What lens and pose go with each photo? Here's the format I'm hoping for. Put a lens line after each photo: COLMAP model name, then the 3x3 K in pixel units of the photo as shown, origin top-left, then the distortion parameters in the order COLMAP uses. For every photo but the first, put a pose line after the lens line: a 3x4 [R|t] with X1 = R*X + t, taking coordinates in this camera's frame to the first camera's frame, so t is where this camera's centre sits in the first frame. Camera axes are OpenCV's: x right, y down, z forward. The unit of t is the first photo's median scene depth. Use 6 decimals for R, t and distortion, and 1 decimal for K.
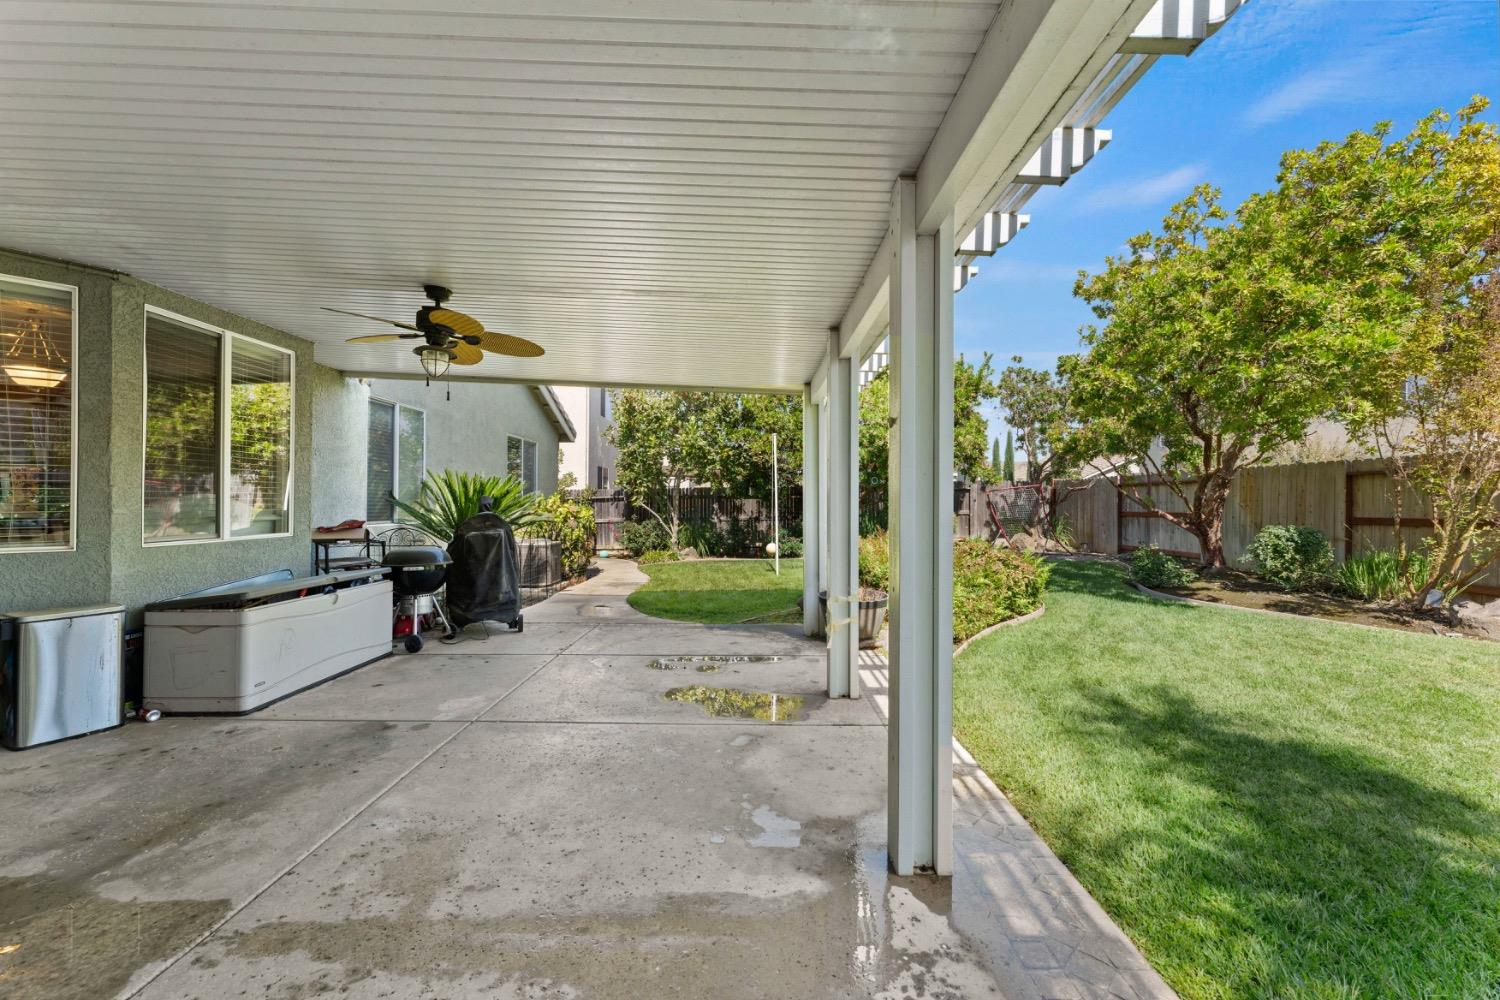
lens RADIAL K [[595.4, 0, 750.0], [0, 595.4, 500.0], [0, 0, 1]] dist [0.001896, 0.000287]
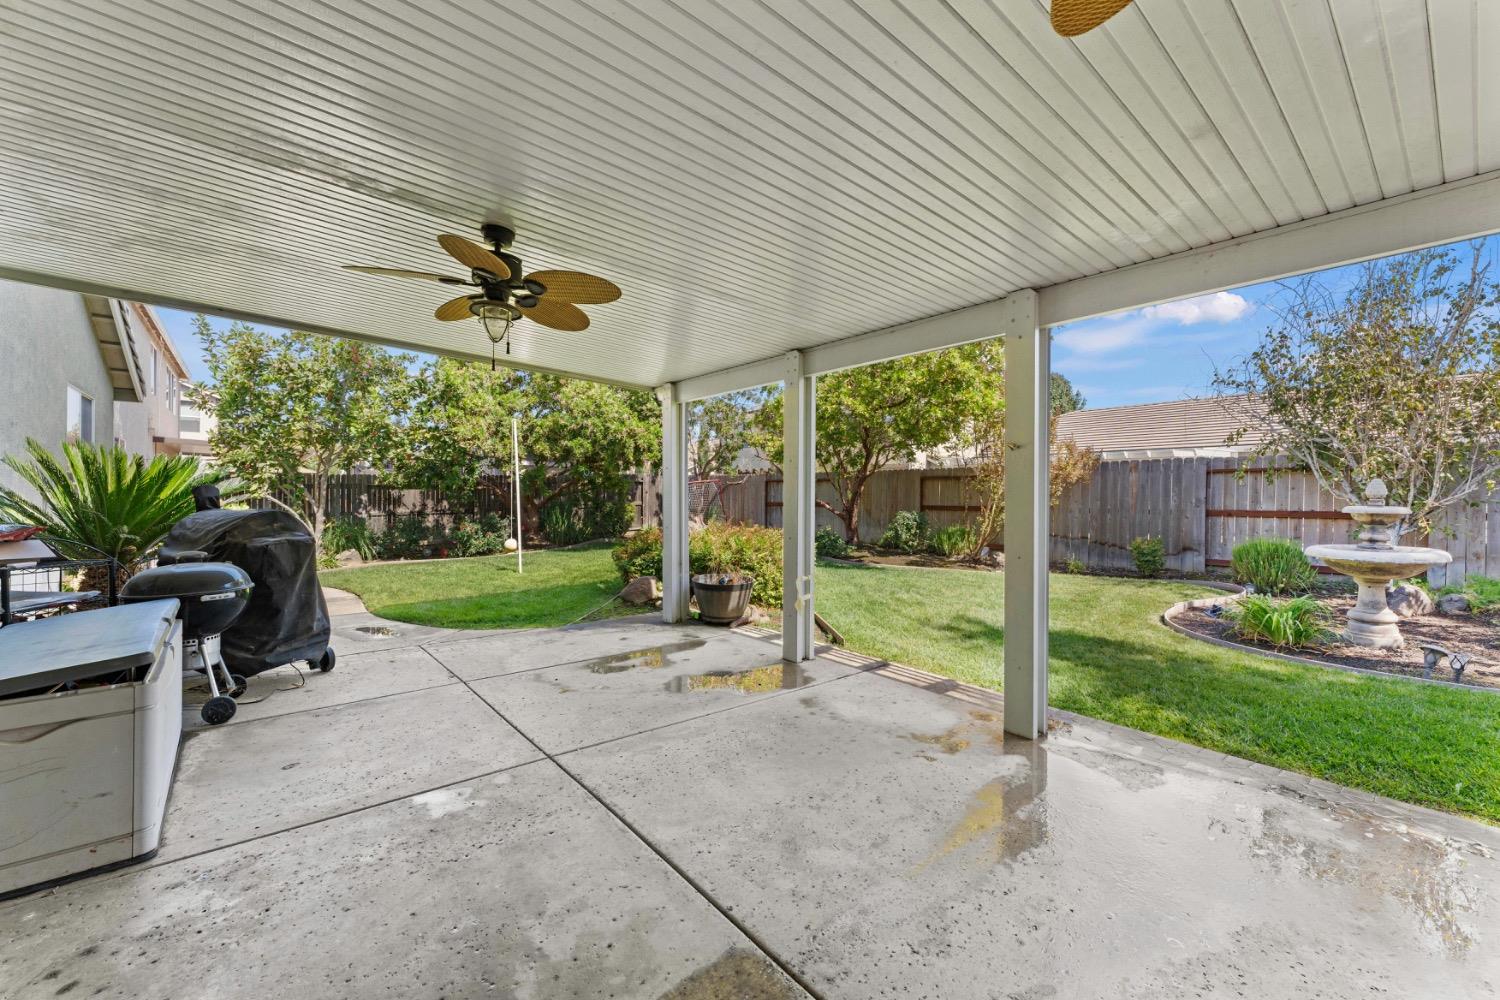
lens RADIAL K [[599.3, 0, 754.9], [0, 599.3, 496.6], [0, 0, 1]] dist [0.000286, 0.000109]
pose [[0.764854, 0.000724, 0.644204, -0.474450], [-0.007703, 0.999938, 0.008022, -0.004457], [-0.644158, -0.011098, 0.764812, 0.099915]]
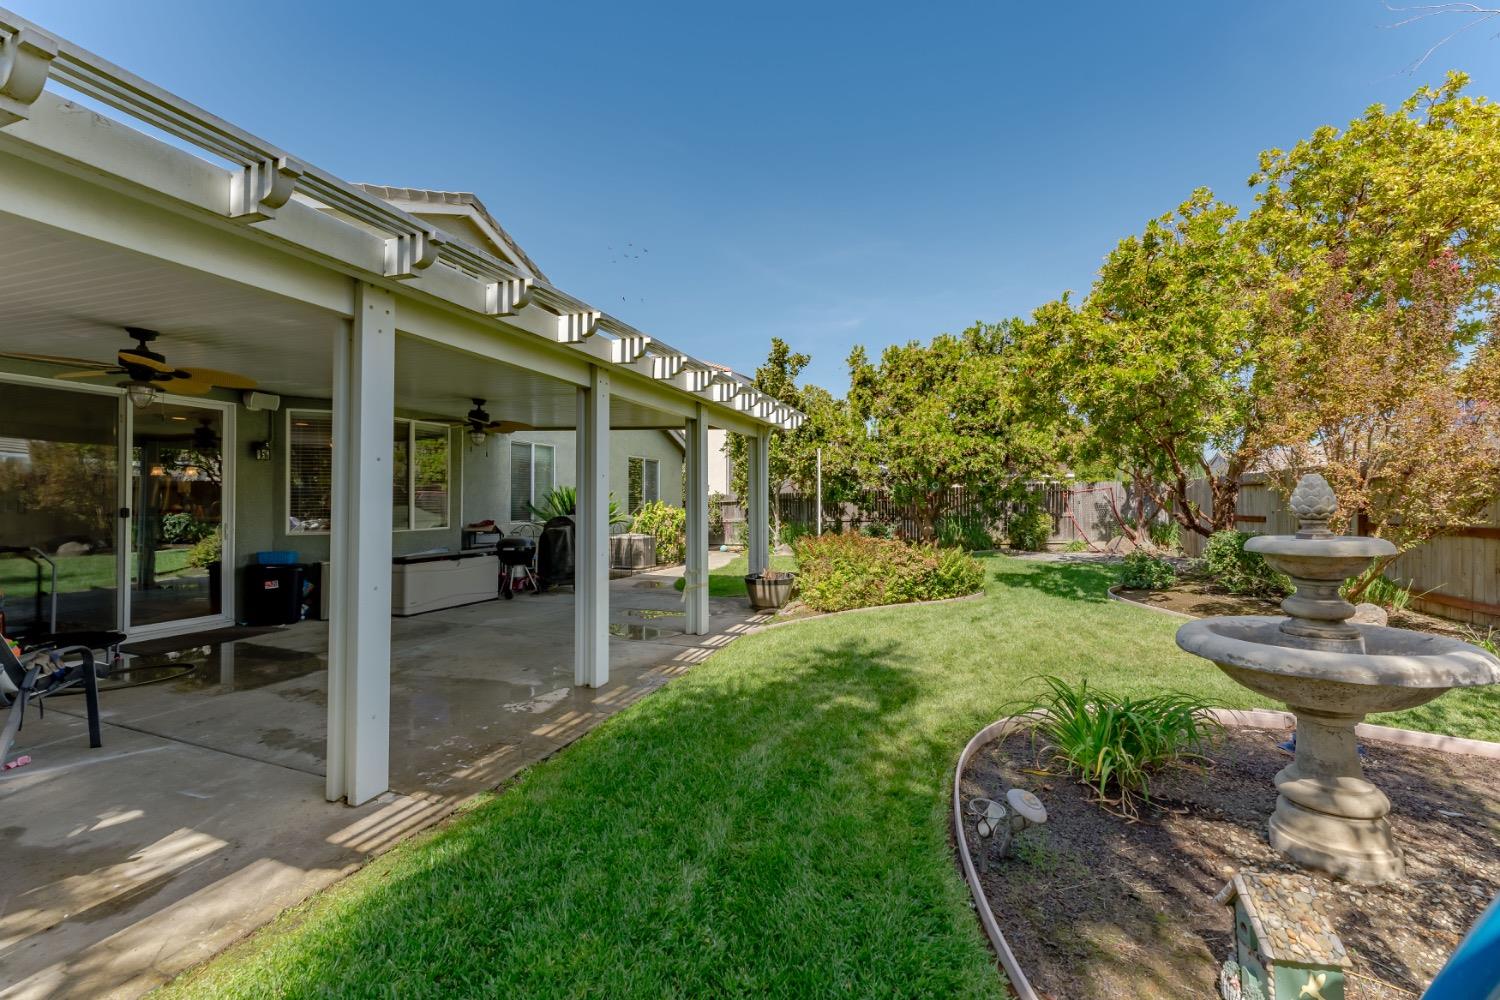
lens RADIAL K [[599.3, 0, 754.9], [0, 599.3, 496.6], [0, 0, 1]] dist [0.000286, 0.000109]
pose [[0.938294, -0.007416, -0.345760, 0.585402], [0.005602, 0.999965, -0.006247, -0.015560], [0.345794, 0.003925, 0.938302, -0.298056]]
